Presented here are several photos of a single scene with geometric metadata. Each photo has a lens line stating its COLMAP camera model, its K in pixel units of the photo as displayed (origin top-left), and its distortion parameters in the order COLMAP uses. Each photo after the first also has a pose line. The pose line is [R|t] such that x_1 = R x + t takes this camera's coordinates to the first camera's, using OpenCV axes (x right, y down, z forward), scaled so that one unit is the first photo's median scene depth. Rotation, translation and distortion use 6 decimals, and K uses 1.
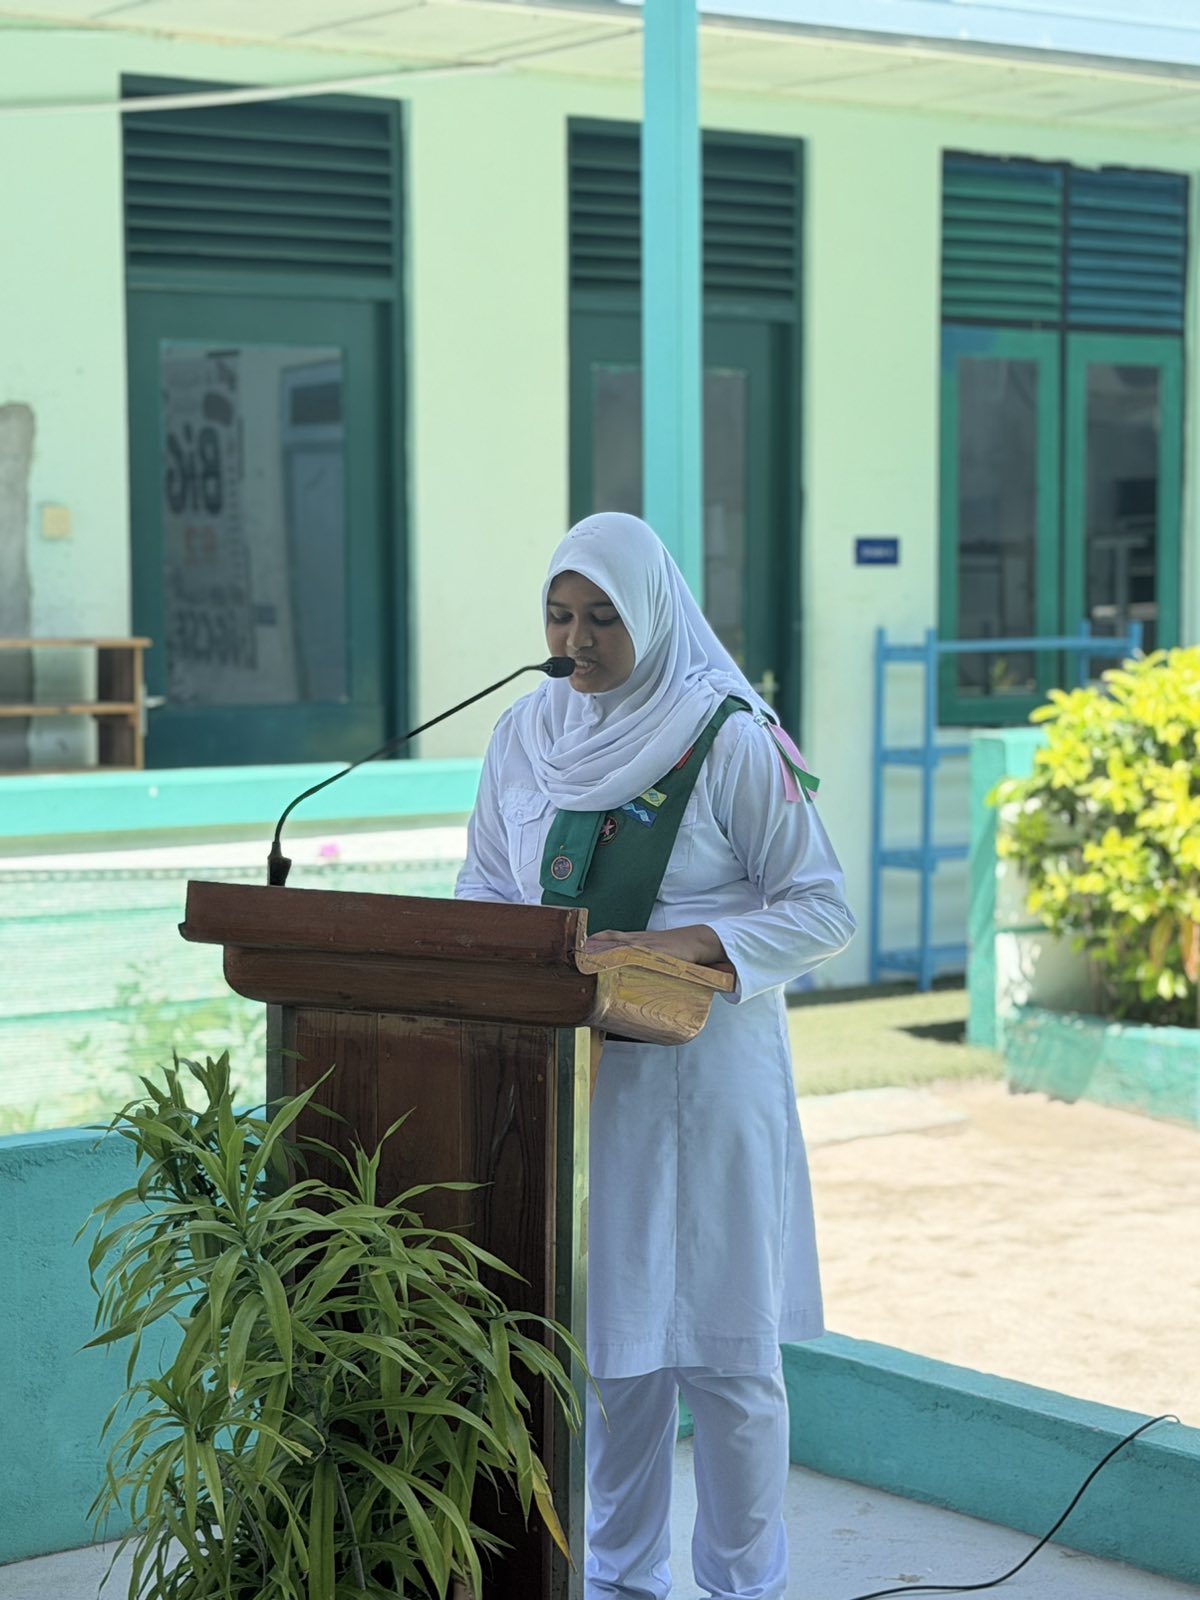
lens RADIAL K [[3397.6, 0, 551.9], [0, 3397.6, 838.9], [0, 0, 1]] dist [0.103965, -0.089407]
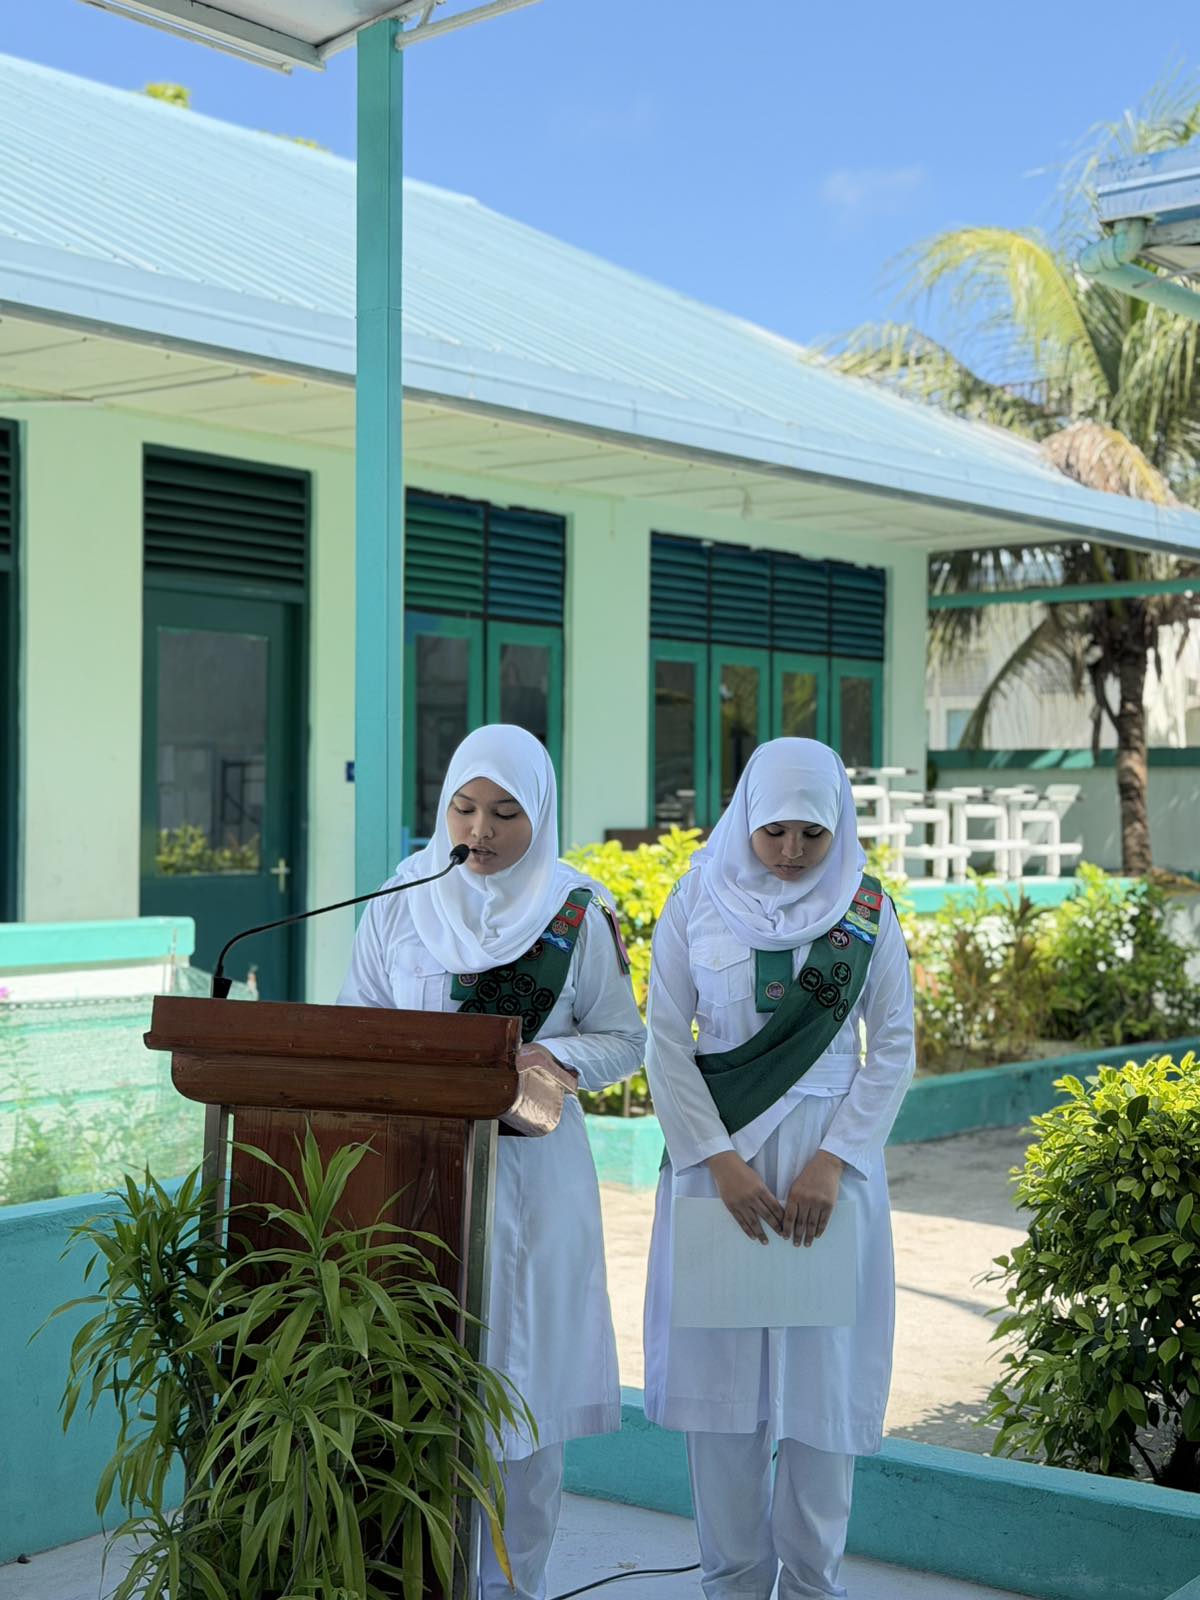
lens RADIAL K [[2340.6, 0, 633.2], [0, 2340.6, 794.6], [0, 0, 1]] dist [0.130317, -0.120905]
pose [[0.960249, 0.014814, 0.278753, -0.074683], [0.008689, 0.996521, -0.082891, 0.004450], [-0.279011, 0.082018, 0.956779, 0.081737]]
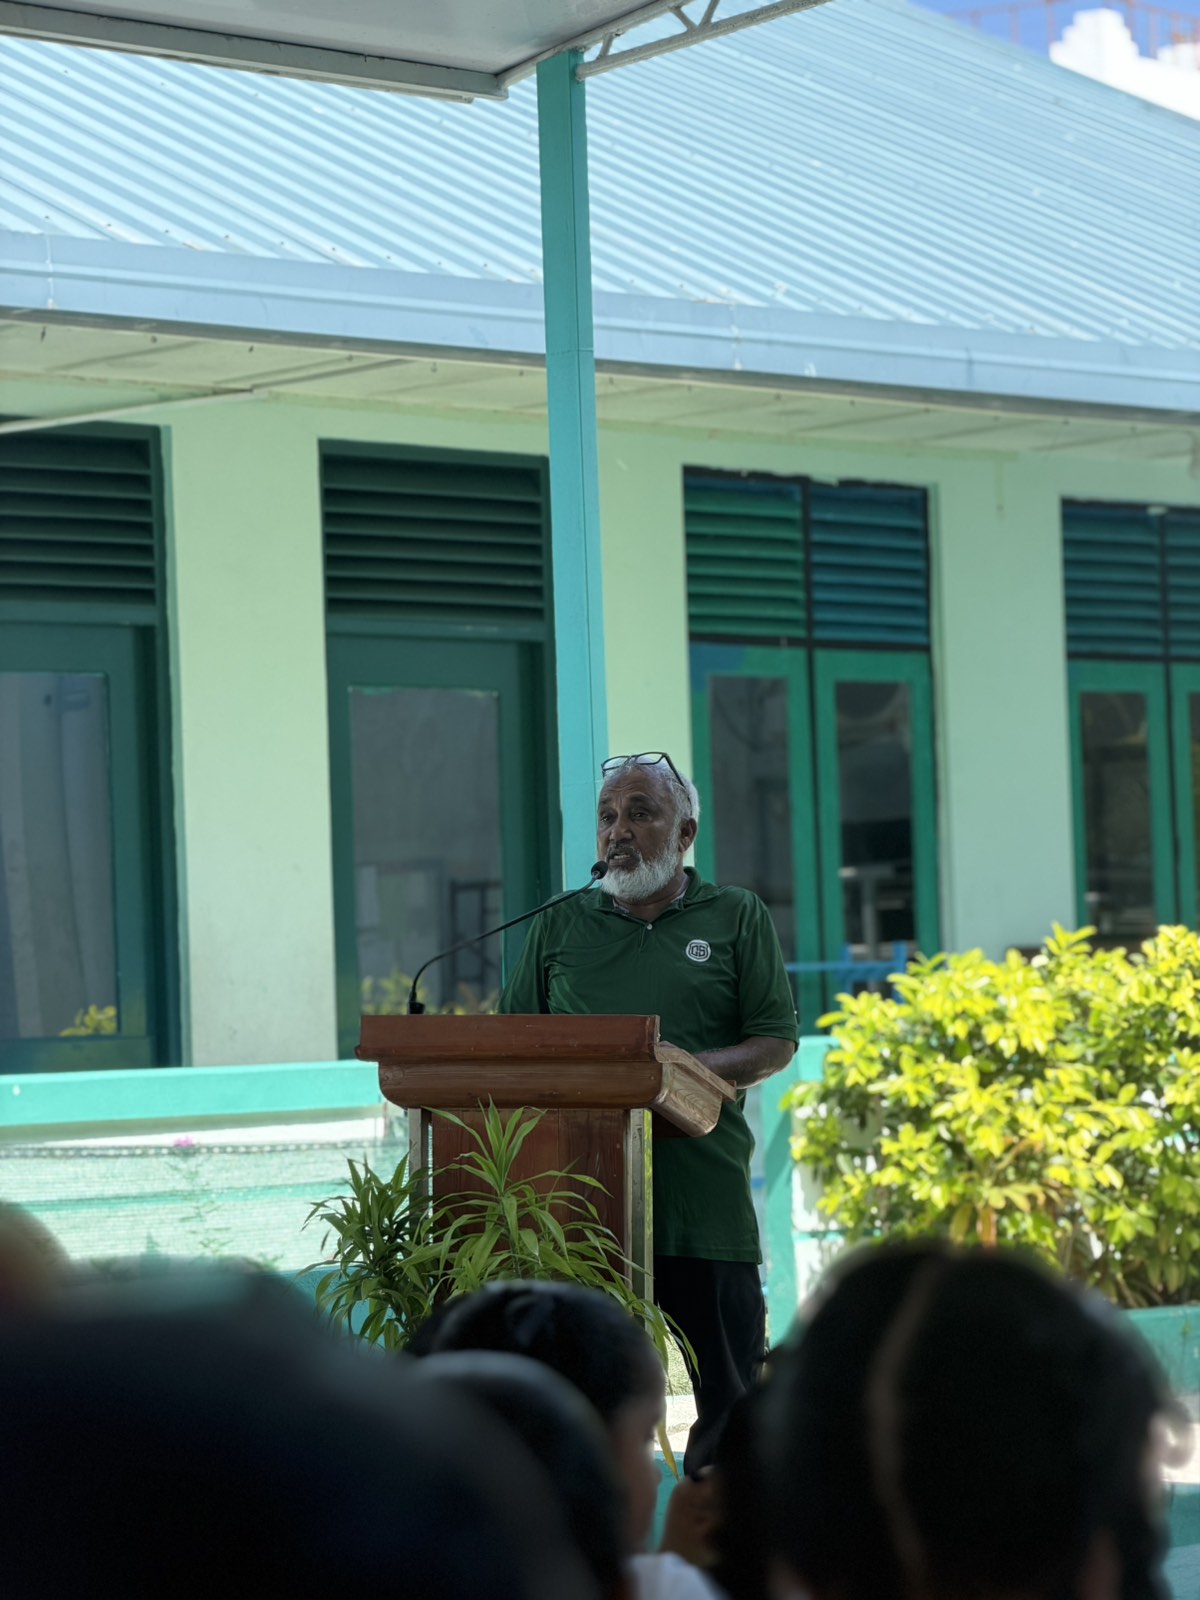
lens RADIAL K [[4876.6, 0, 600.0], [0, 4876.6, 800.0], [0, 0, 1]] dist [0.035473, -0.337402]
pose [[0.990589, -0.023404, 0.134854, -0.120836], [0.039992, 0.991768, -0.121641, 0.074952], [-0.130897, 0.125889, 0.983371, -0.434115]]
